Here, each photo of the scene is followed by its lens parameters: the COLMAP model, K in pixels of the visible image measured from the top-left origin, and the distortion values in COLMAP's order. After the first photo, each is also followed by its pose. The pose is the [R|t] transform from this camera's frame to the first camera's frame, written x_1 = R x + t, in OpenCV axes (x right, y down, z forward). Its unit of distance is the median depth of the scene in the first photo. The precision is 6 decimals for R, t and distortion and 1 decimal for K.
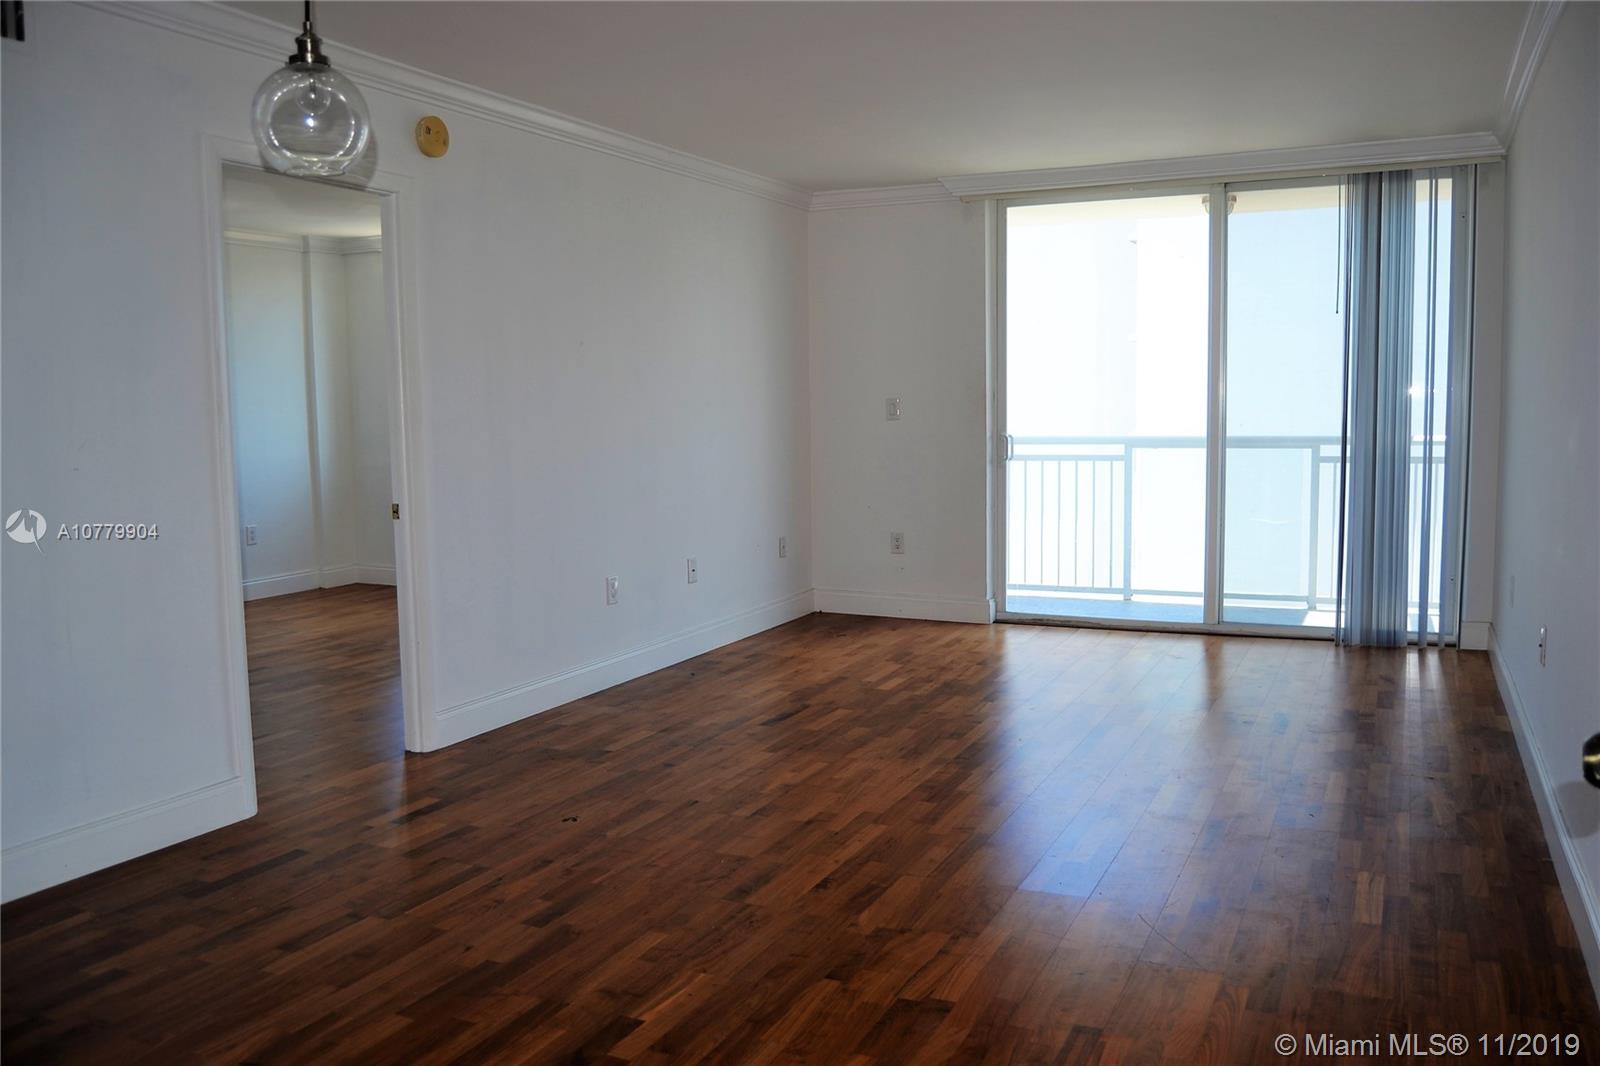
lens RADIAL K [[1282.1, 0, 800.0], [0, 1282.1, 533.0], [0, 0, 1]] dist [-0.072934, 0.008381]
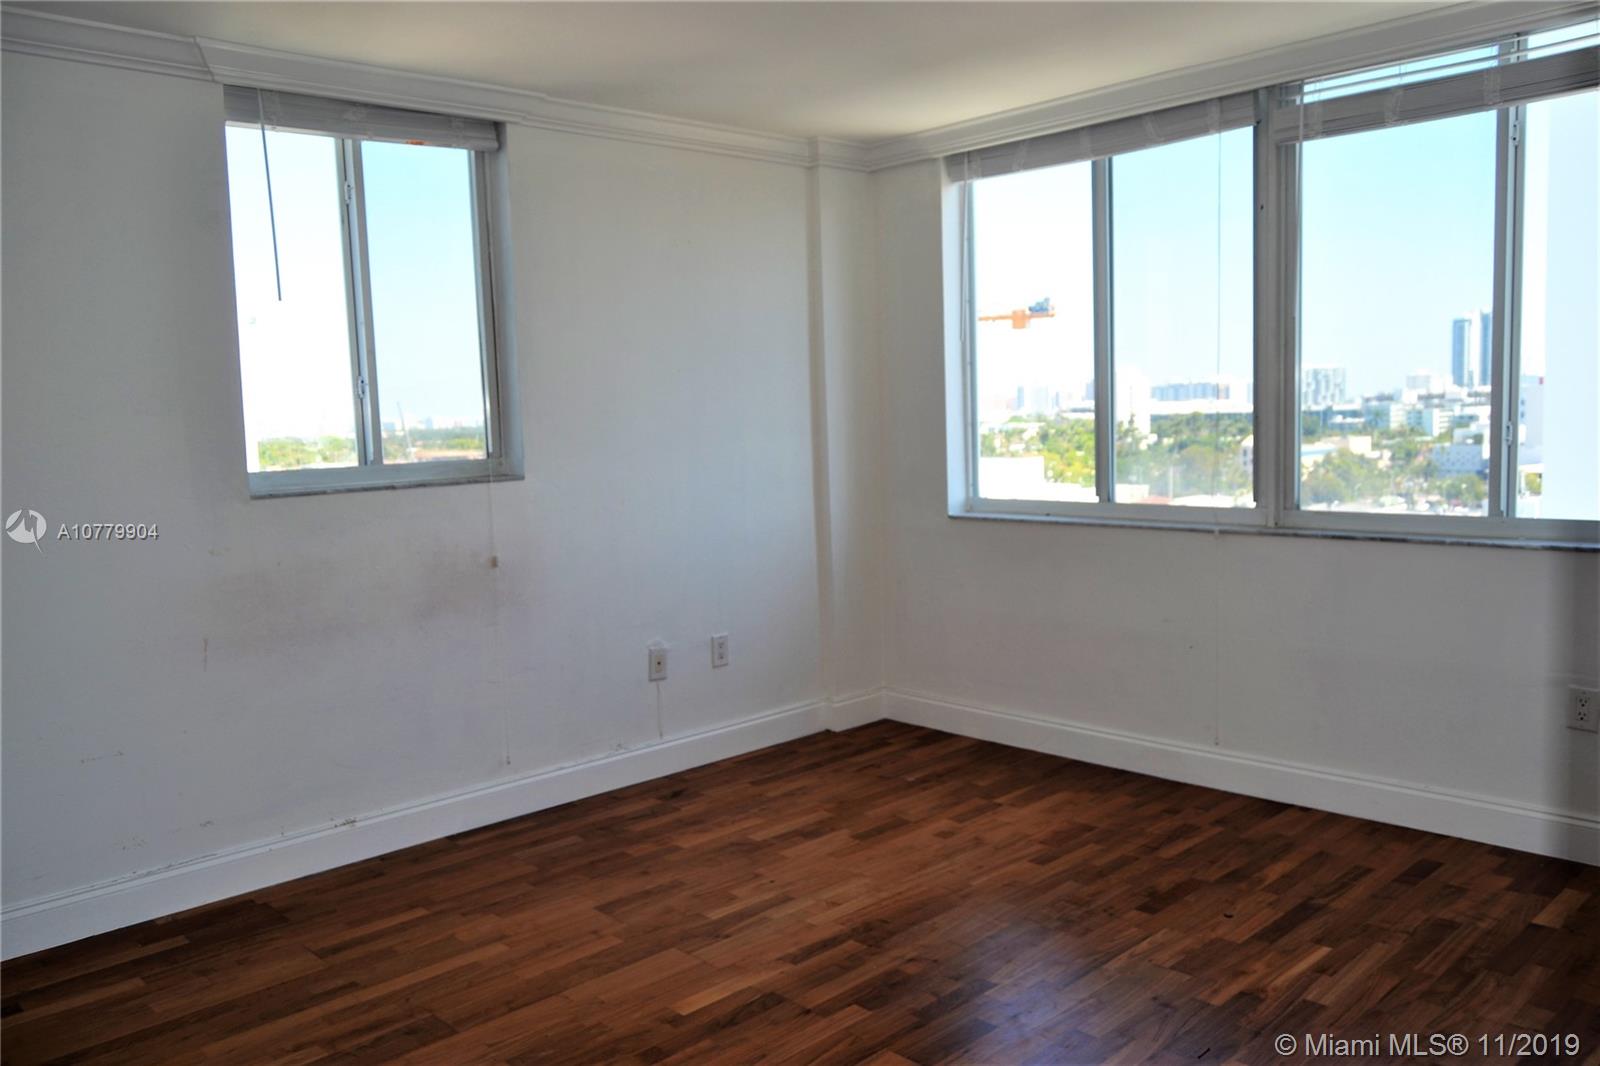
lens RADIAL K [[1255.9, 0, 802.4], [0, 1255.9, 528.3], [0, 0, 1]] dist [-0.007699, 0.003174]
pose [[0.936971, 0.018240, -0.348929, -0.334982], [-0.018274, 0.999828, 0.003195, -0.098594], [0.348928, 0.003382, 0.937144, 0.800654]]
